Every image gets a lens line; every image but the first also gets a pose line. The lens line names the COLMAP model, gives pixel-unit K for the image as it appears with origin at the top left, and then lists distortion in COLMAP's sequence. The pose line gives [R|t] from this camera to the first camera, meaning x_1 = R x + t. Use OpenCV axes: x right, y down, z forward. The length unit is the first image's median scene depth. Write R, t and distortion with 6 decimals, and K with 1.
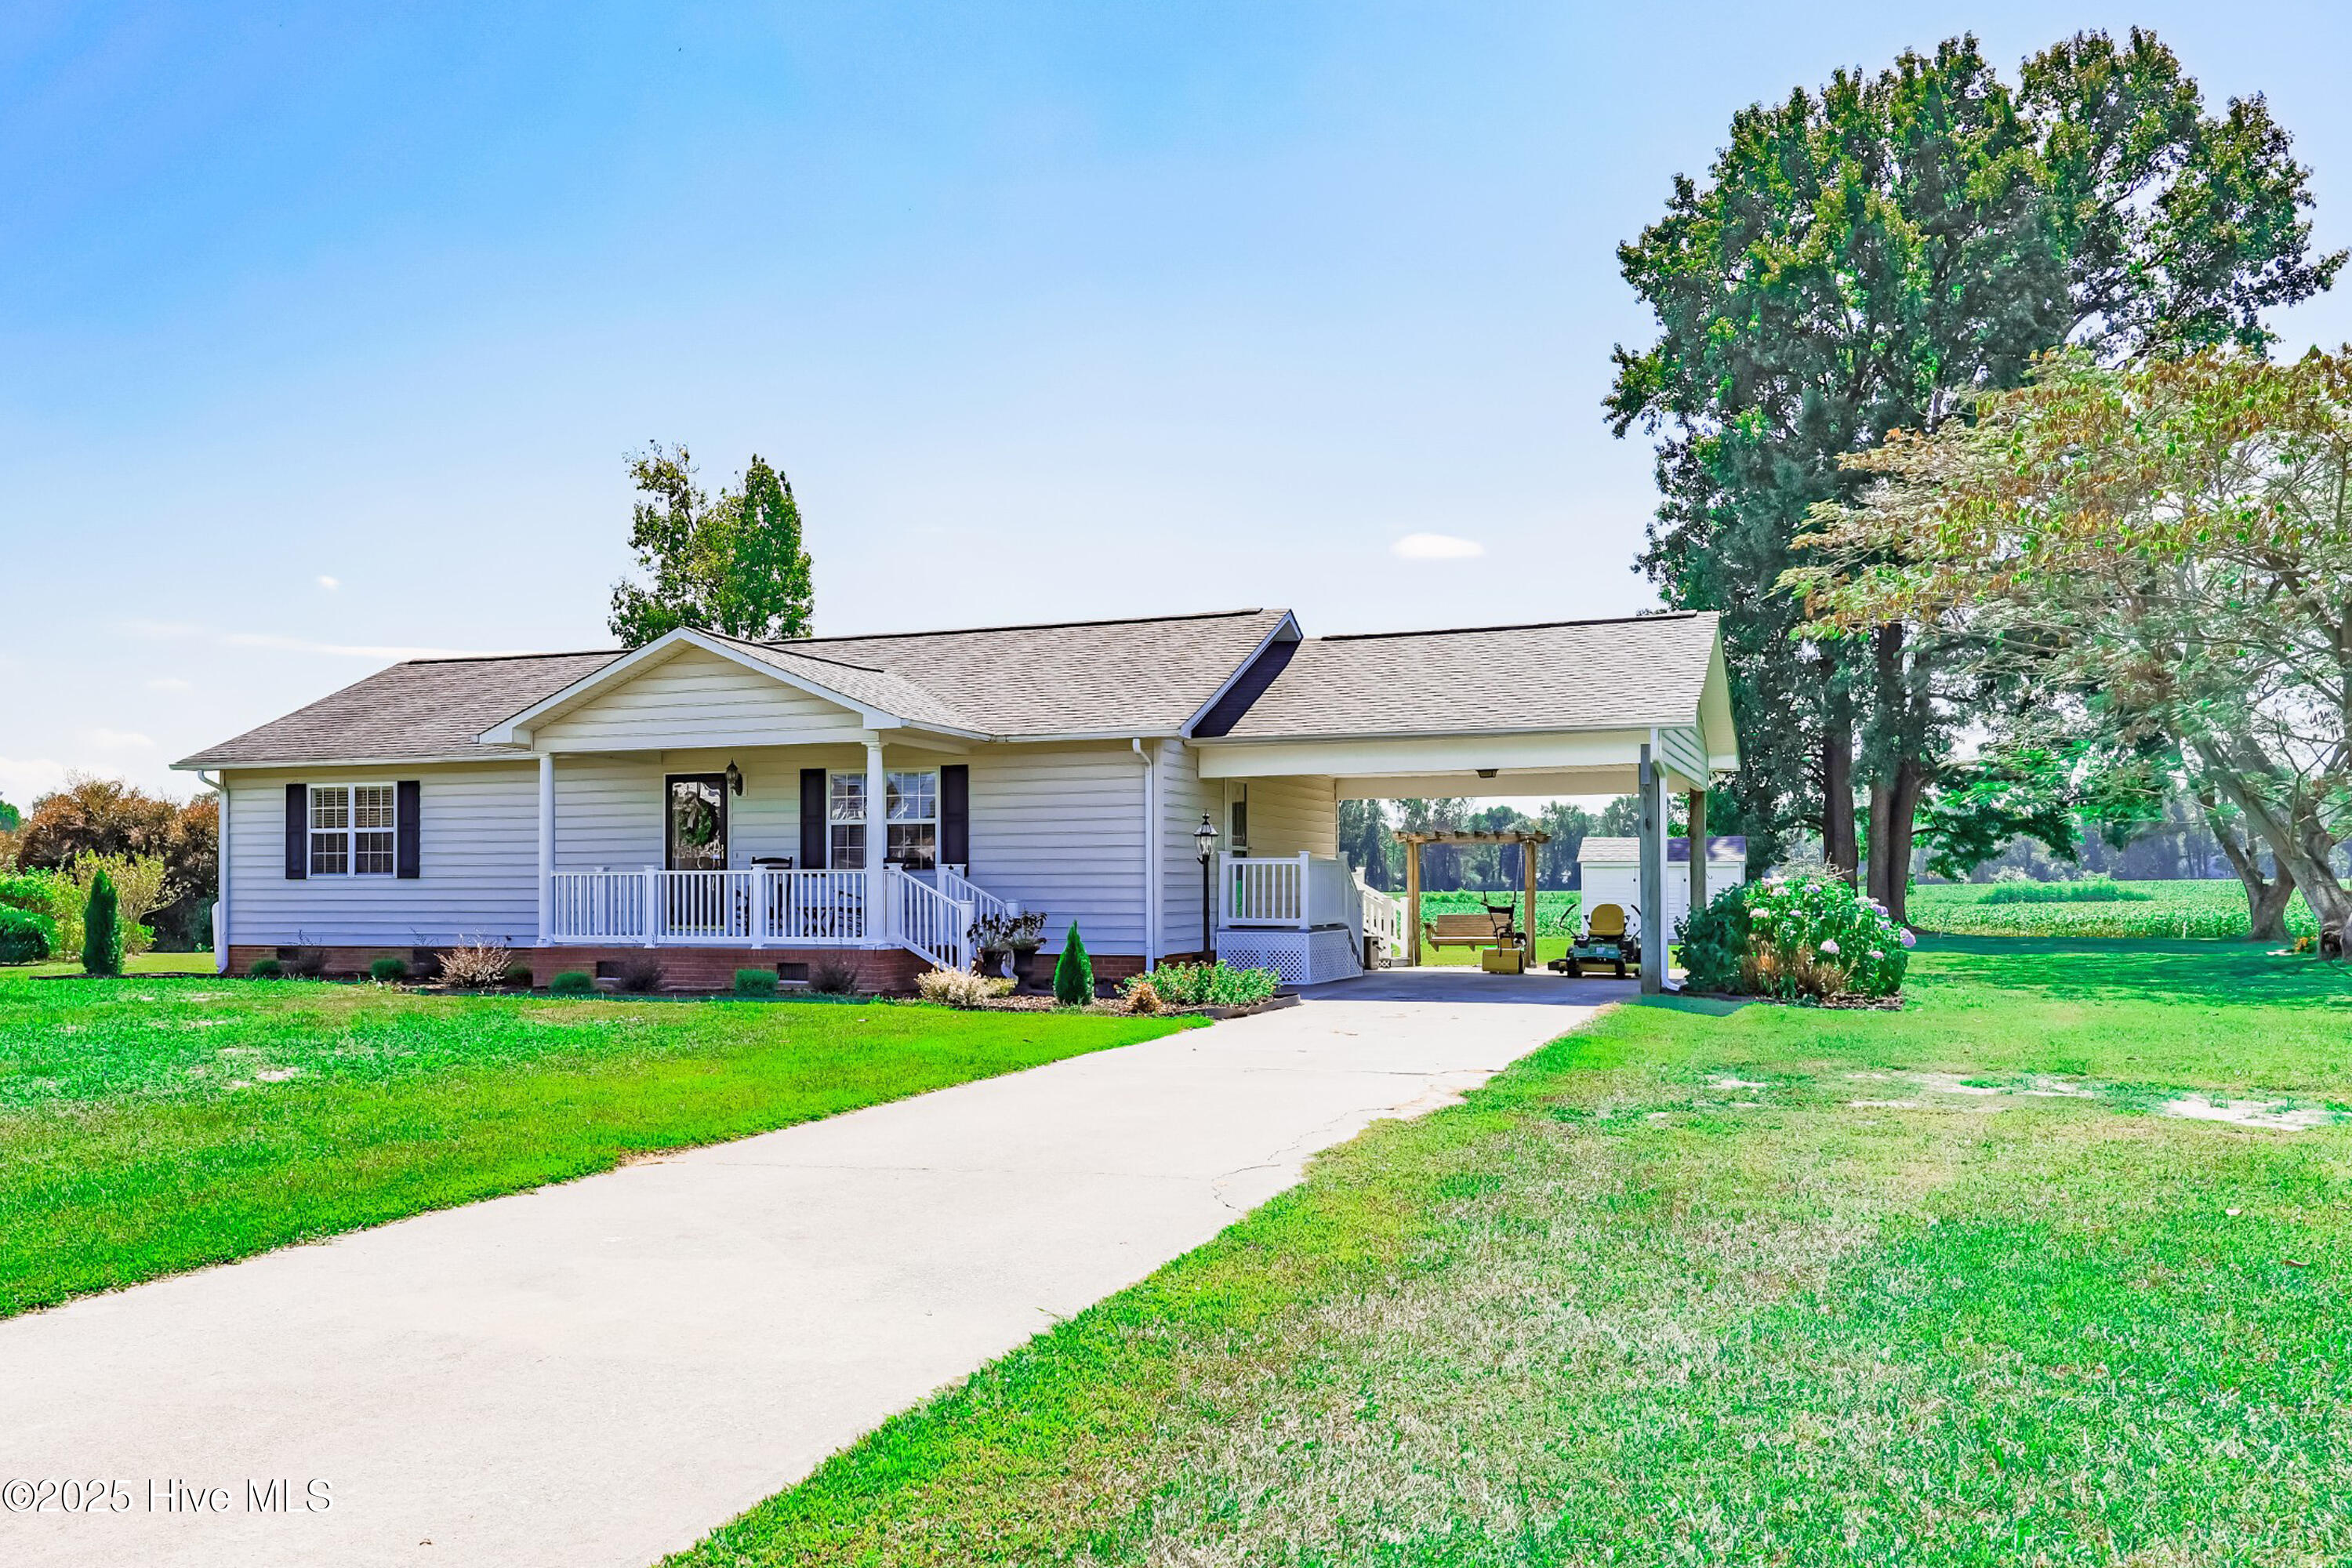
lens RADIAL K [[1717.0, 0, 1104.7], [0, 1717.0, 915.3], [0, 0, 1]] dist [0.058991, 0.001303]
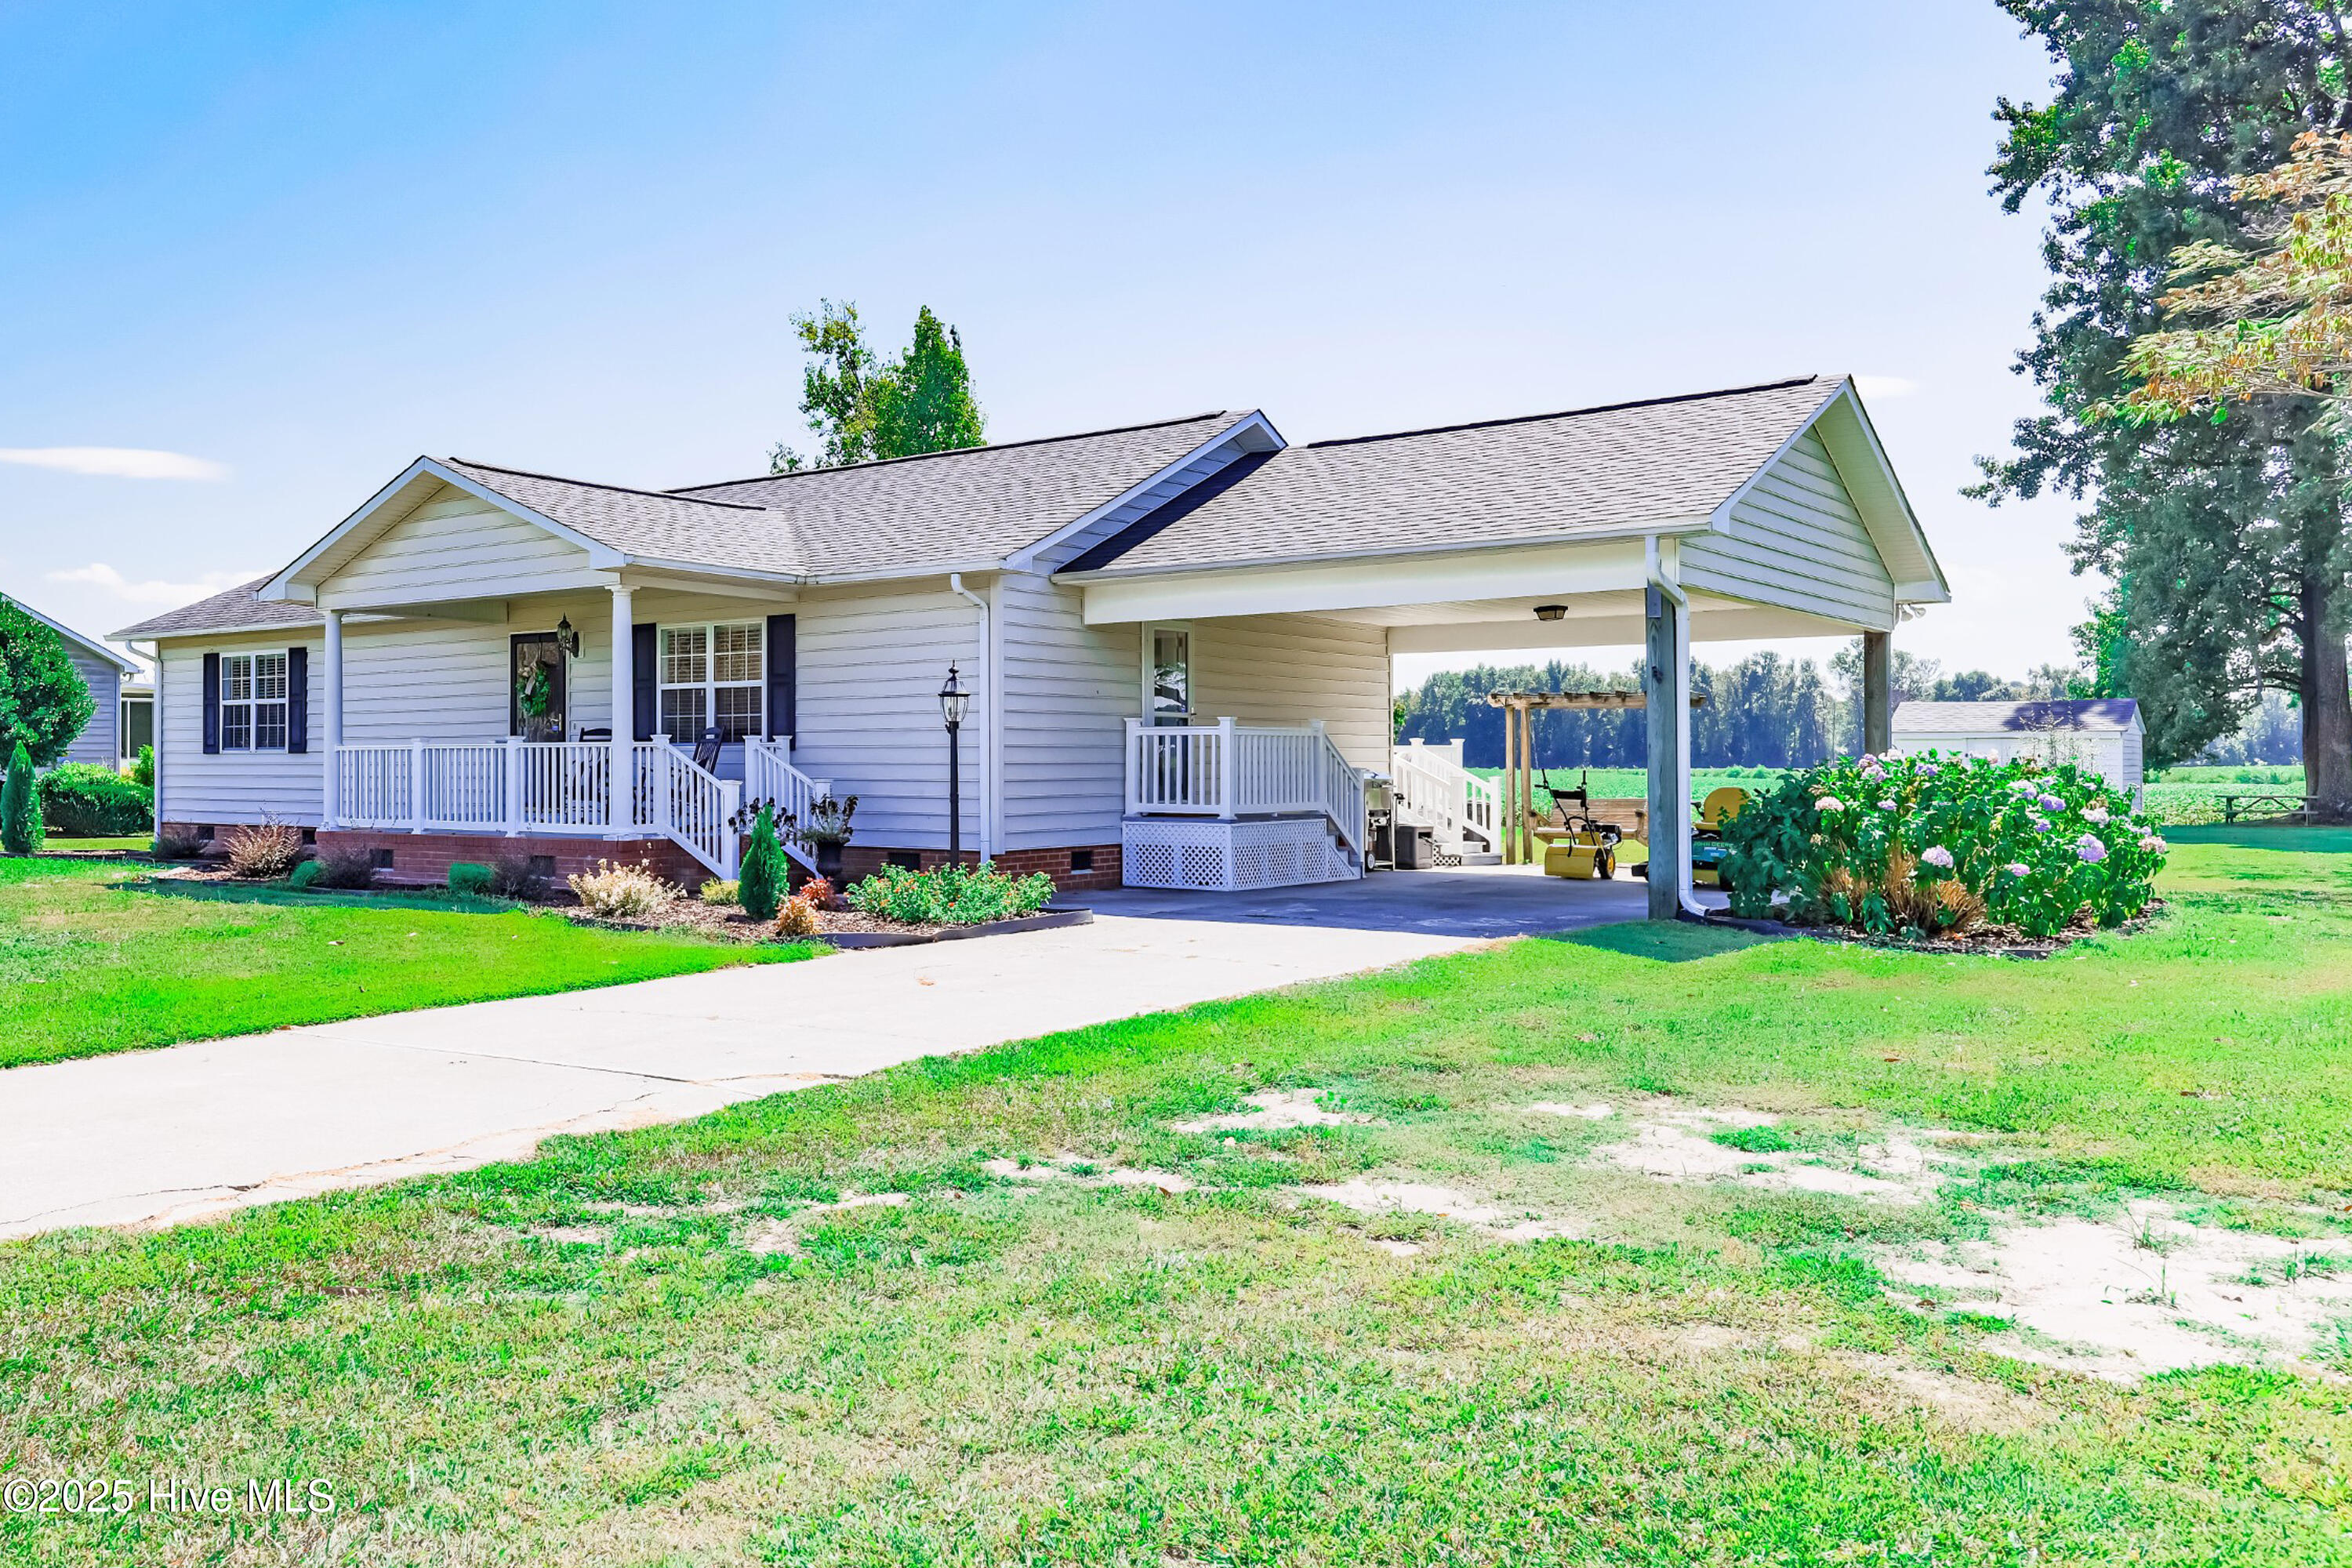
lens RADIAL K [[1739.7, 0, 987.1], [0, 1739.7, 750.5], [0, 0, 1]] dist [0.069239, 0.004021]
pose [[0.961179, -0.000651, -0.275925, 0.203512], [-0.005752, 0.999733, -0.022397, -0.003954], [0.275866, 0.023114, 0.960918, 0.197712]]
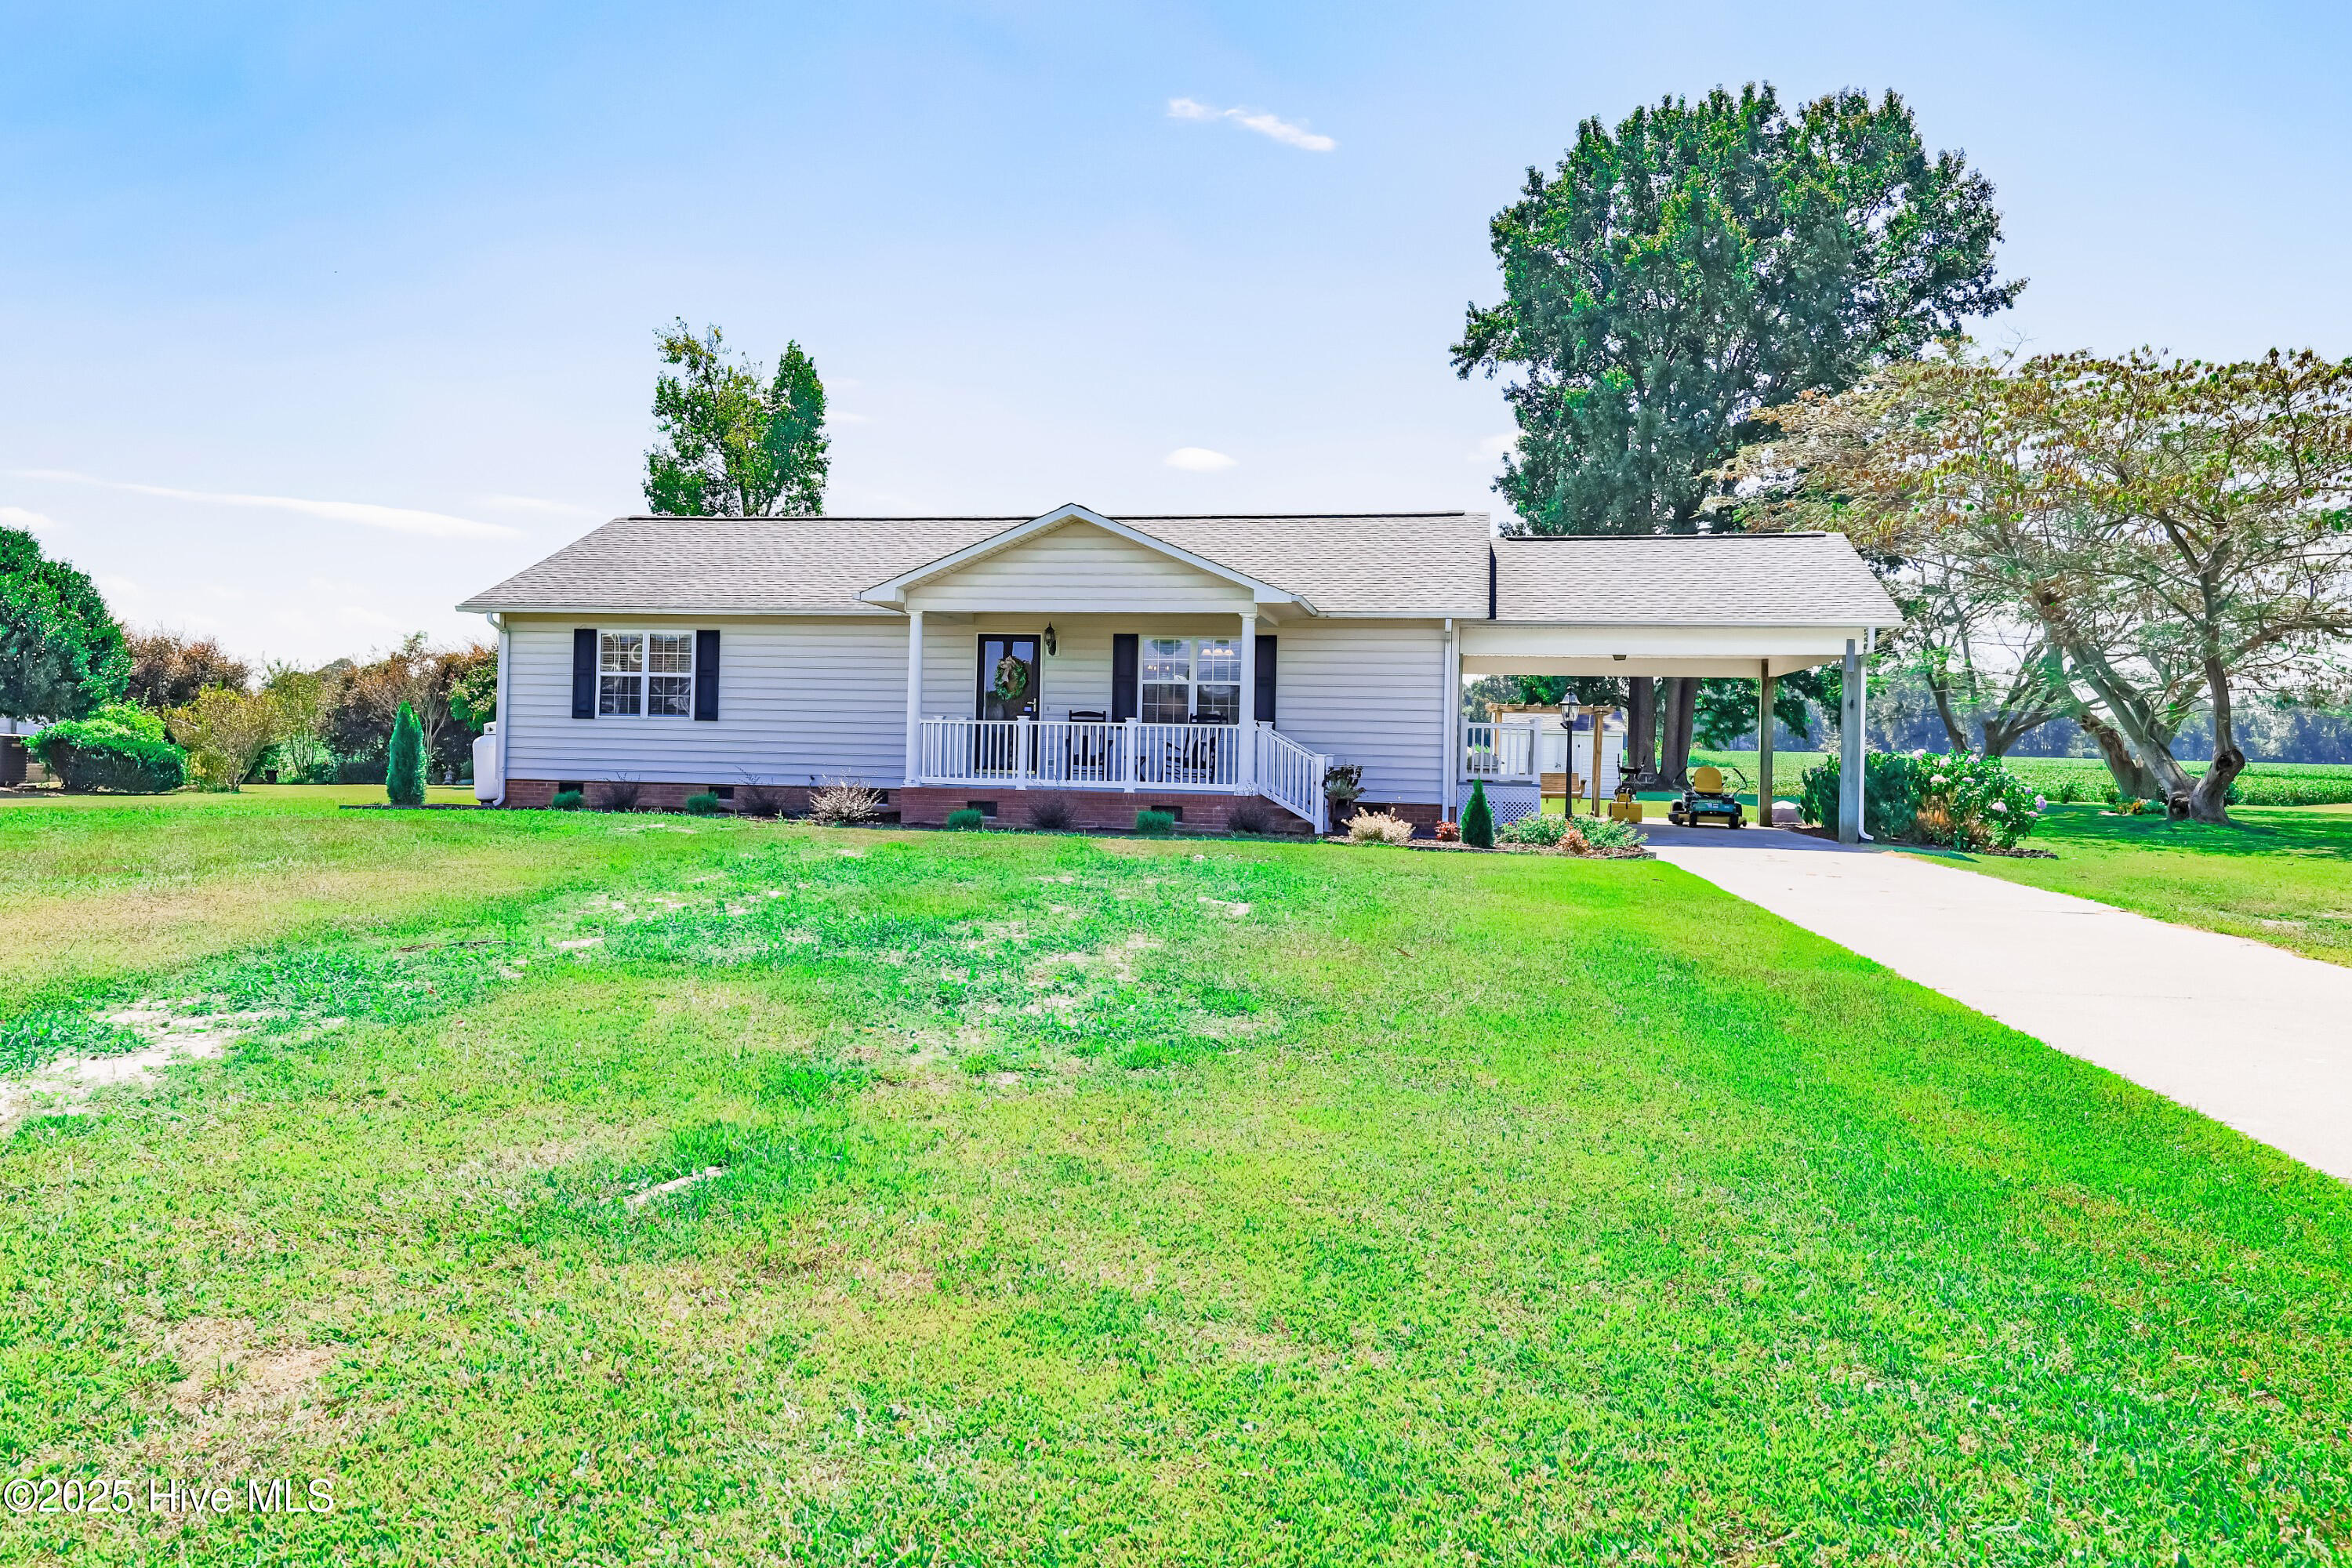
lens RADIAL K [[1480.6, 0, 1176.0], [0, 1480.6, 784.0], [0, 0, 1]] dist [0.048389, 0.002598]
pose [[0.982046, 0.018525, 0.187732, -0.279712], [-0.020946, 0.999721, 0.010922, 0.001885], [-0.187477, -0.014658, 0.982160, 0.032799]]
